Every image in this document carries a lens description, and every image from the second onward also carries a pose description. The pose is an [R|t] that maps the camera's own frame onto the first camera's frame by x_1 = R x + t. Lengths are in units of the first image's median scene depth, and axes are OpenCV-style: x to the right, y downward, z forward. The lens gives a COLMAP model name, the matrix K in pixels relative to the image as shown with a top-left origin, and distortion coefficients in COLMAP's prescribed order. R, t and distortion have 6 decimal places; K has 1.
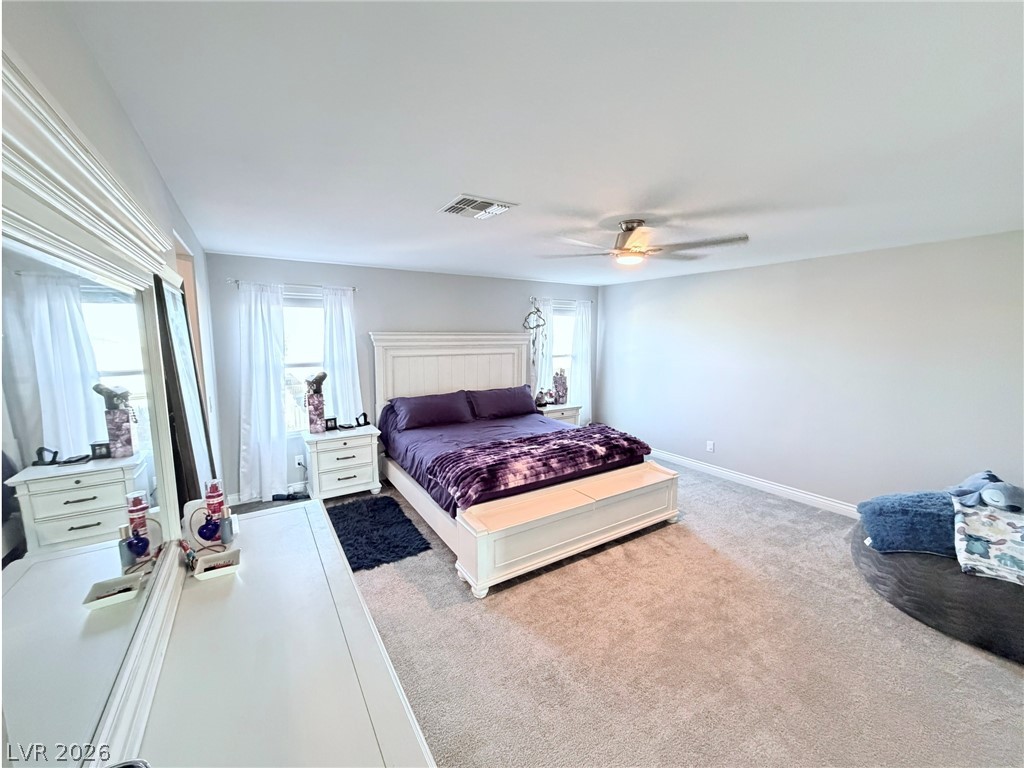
lens RADIAL K [[410.0, 0, 517.6], [0, 410.0, 382.9], [0, 0, 1]] dist [-0.004168, 0.000044]
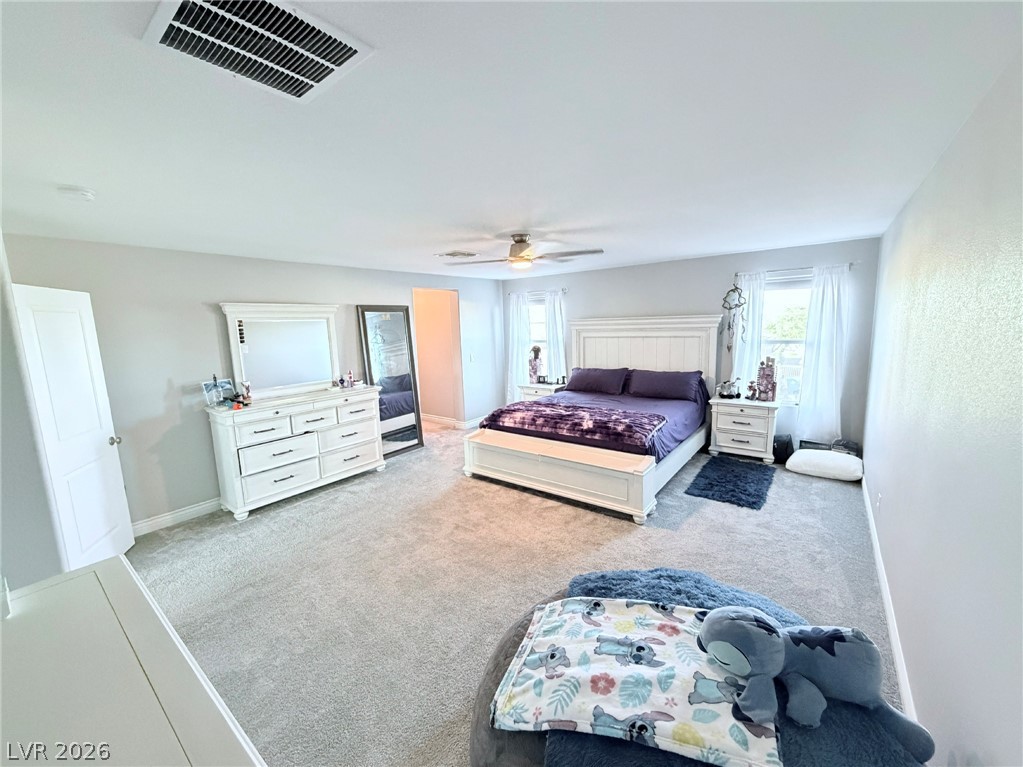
lens RADIAL K [[409.6, 0, 512.6], [0, 409.6, 384.9], [0, 0, 1]] dist [-0.004168, 0.000044]
pose [[0.336694, 0.129123, -0.932719, 0.802890], [-0.079469, 0.990916, 0.108493, -0.033163], [0.938255, 0.037593, 0.343896, 0.296603]]
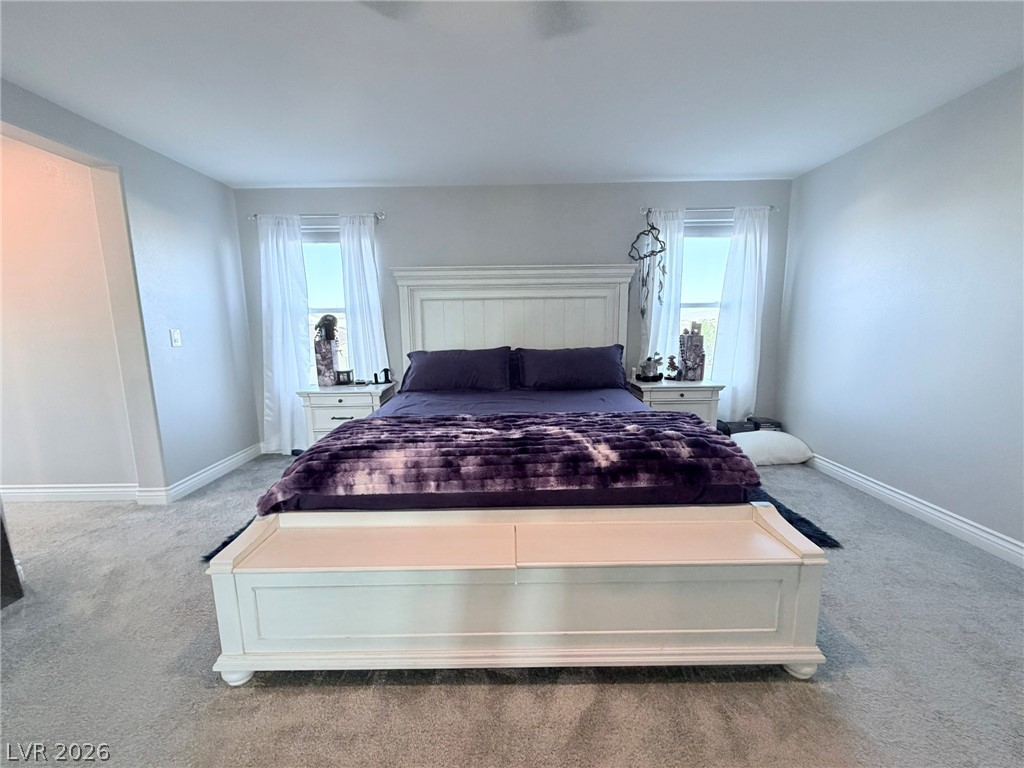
lens RADIAL K [[410.0, 0, 512.4], [0, 410.0, 385.2], [0, 0, 1]] dist [-0.004168, 0.000044]
pose [[0.837083, 0.066781, -0.542984, 0.251720], [-0.047673, 0.997650, 0.049205, 0.047295], [0.544994, -0.015303, 0.838300, 0.394323]]
